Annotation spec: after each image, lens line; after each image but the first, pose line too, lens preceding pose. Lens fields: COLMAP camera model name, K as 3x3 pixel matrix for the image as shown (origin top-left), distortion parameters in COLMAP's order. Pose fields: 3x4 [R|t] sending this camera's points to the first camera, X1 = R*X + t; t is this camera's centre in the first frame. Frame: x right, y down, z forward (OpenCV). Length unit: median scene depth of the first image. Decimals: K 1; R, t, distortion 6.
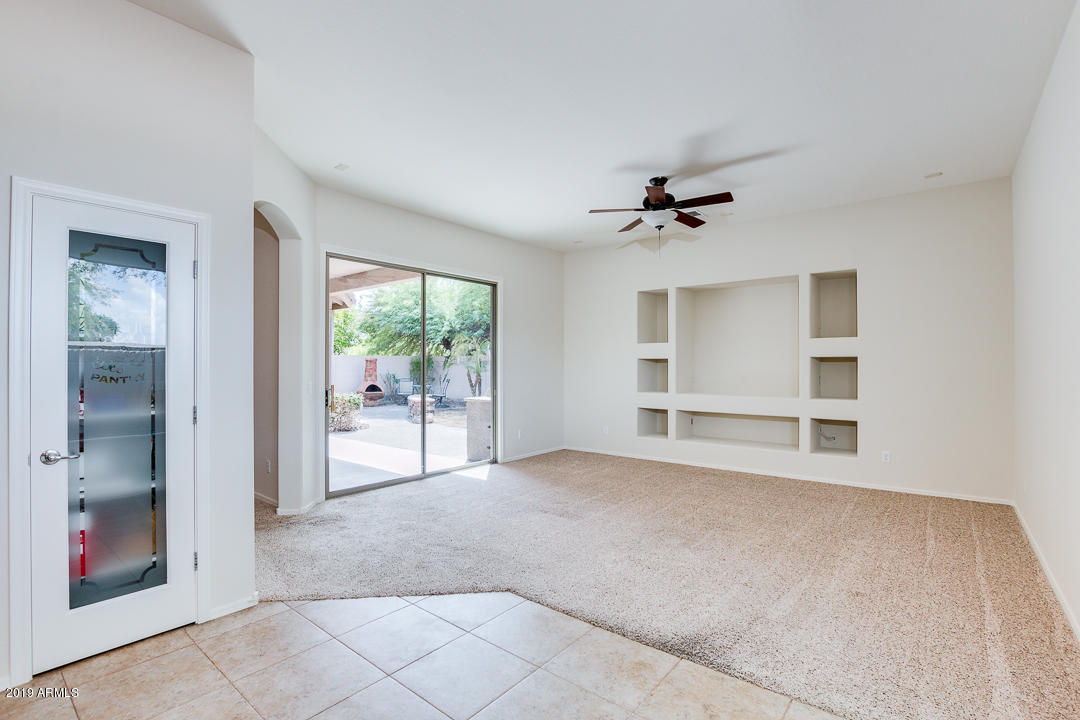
lens RADIAL K [[493.1, 0, 541.9], [0, 493.1, 363.4], [0, 0, 1]] dist [-0.020972, 0.001261]
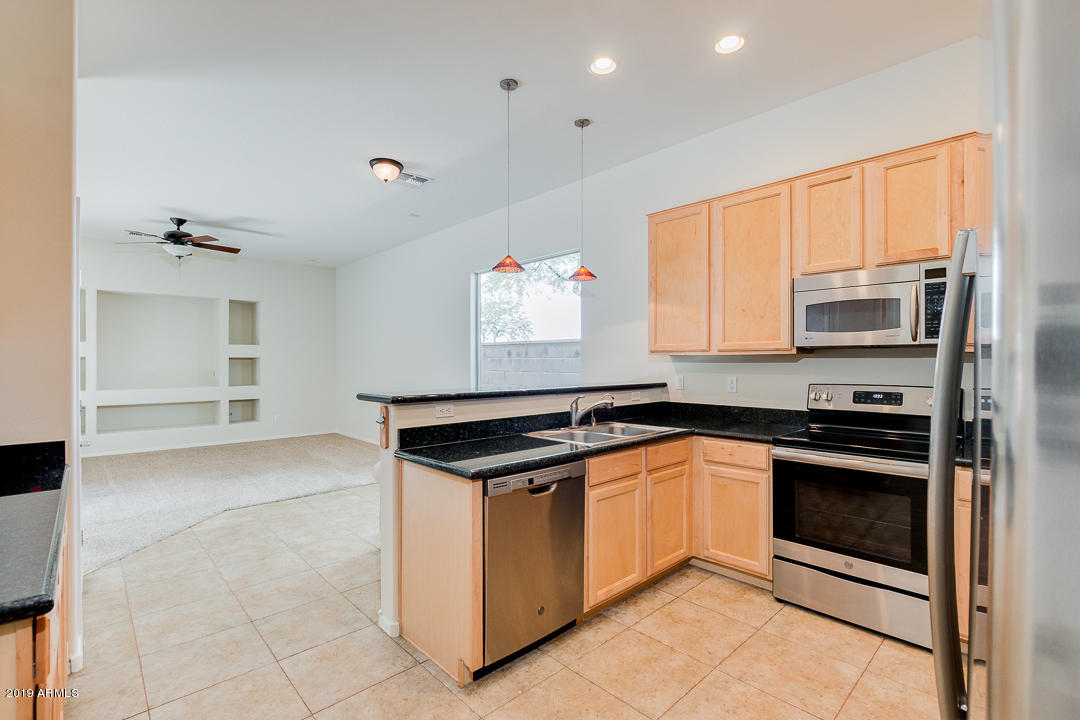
lens RADIAL K [[493.1, 0, 536.4], [0, 493.1, 366.3], [0, 0, 1]] dist [-0.020972, 0.001261]
pose [[0.142836, -0.008448, 0.989710, -0.896889], [-0.003547, 0.999953, 0.009048, -0.004456], [-0.989740, -0.004802, 0.142799, -0.111807]]
